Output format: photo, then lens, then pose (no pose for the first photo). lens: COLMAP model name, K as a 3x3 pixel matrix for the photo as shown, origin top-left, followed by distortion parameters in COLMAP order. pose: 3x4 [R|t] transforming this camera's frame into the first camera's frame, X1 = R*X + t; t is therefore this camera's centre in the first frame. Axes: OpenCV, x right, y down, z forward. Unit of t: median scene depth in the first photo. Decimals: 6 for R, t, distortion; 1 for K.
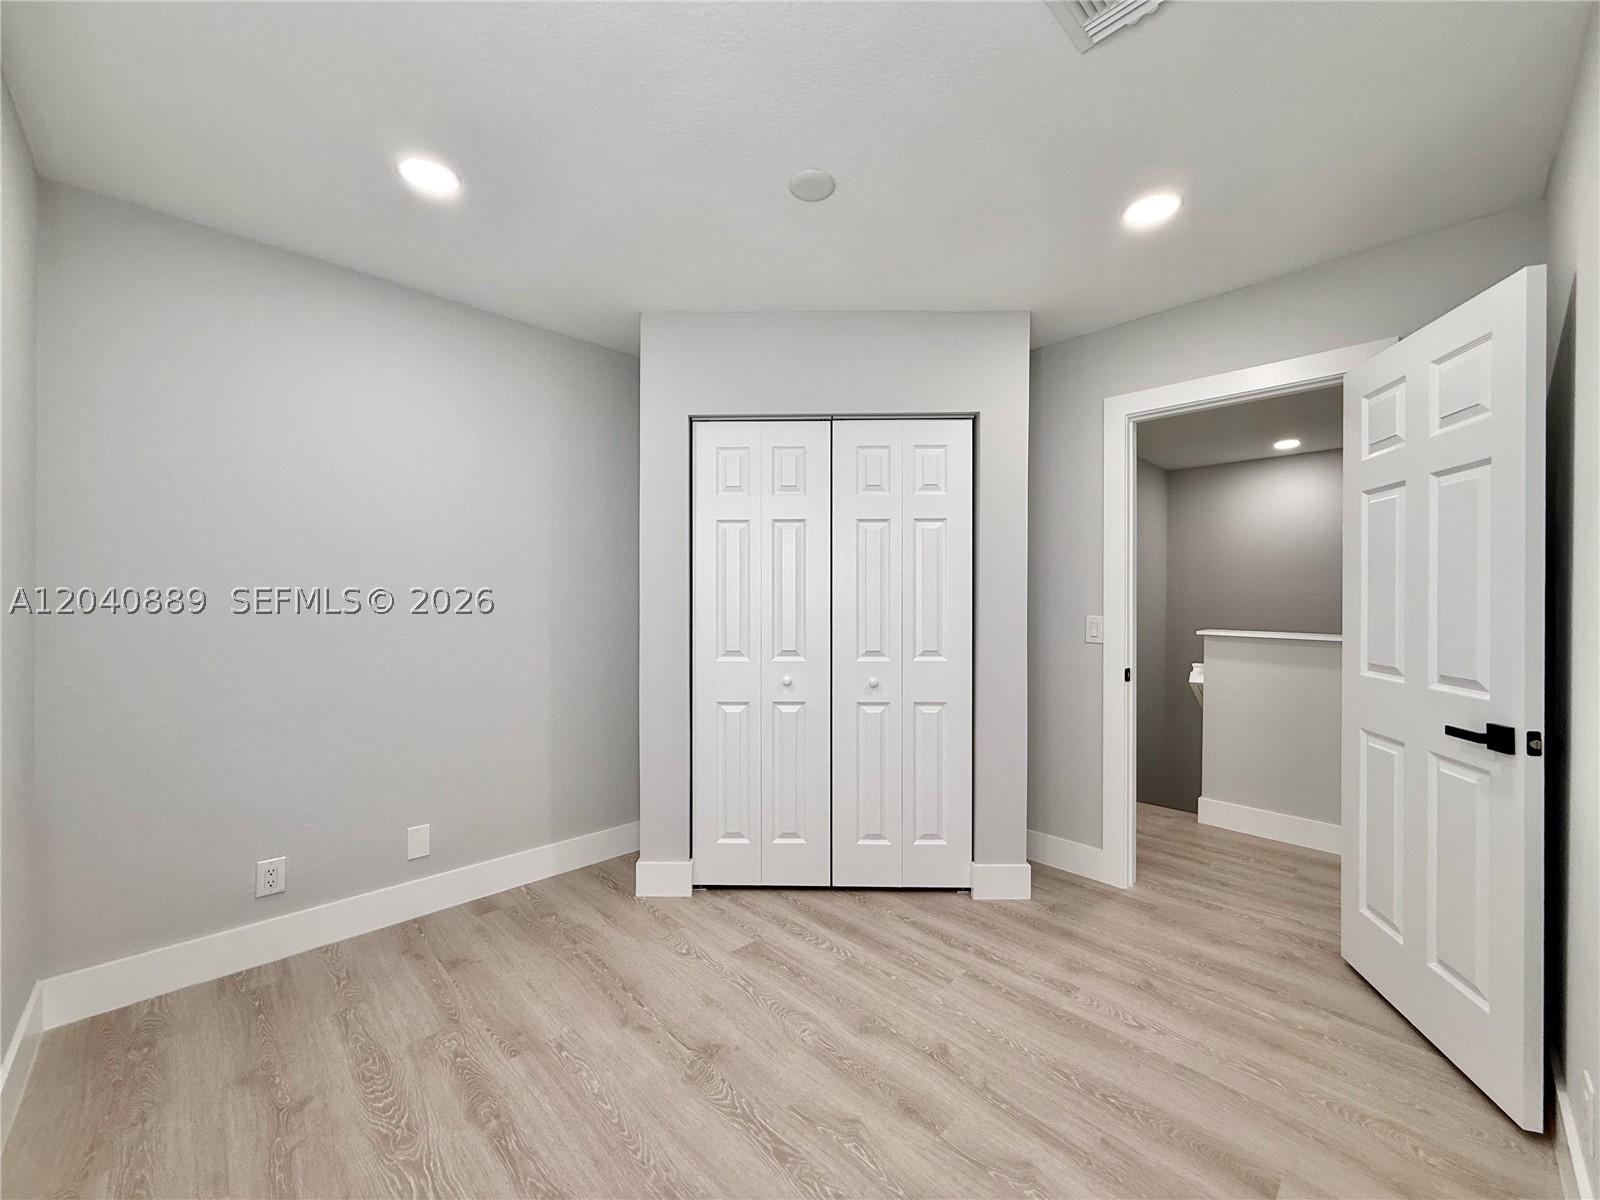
lens RADIAL K [[636.6, 0, 791.4], [0, 636.6, 601.5], [0, 0, 1]] dist [-0.000583, -0.000072]
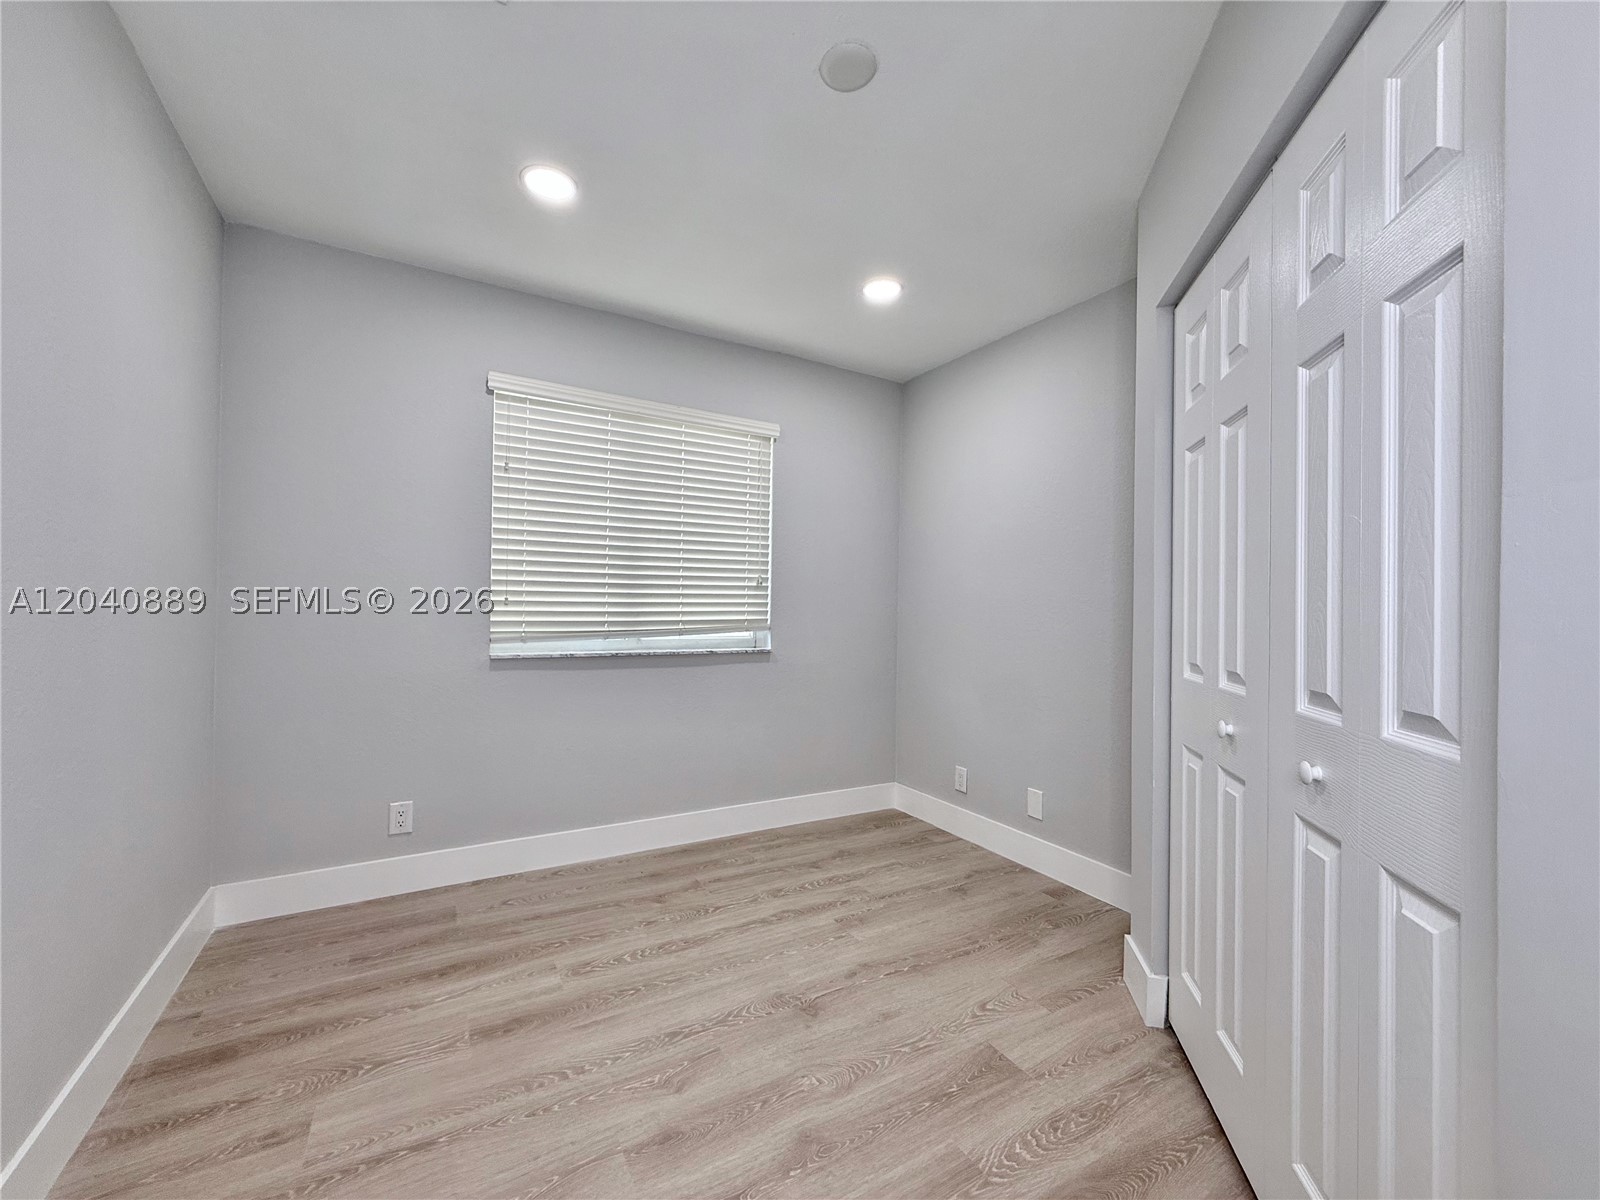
lens RADIAL K [[636.6, 0, 791.4], [0, 636.6, 601.5], [0, 0, 1]] dist [-0.000583, -0.000072]
pose [[-0.242239, -0.012243, -0.970139, 0.850027], [-0.022460, 0.999723, -0.007008, 0.048012], [0.969957, 0.020092, -0.242447, 1.151323]]
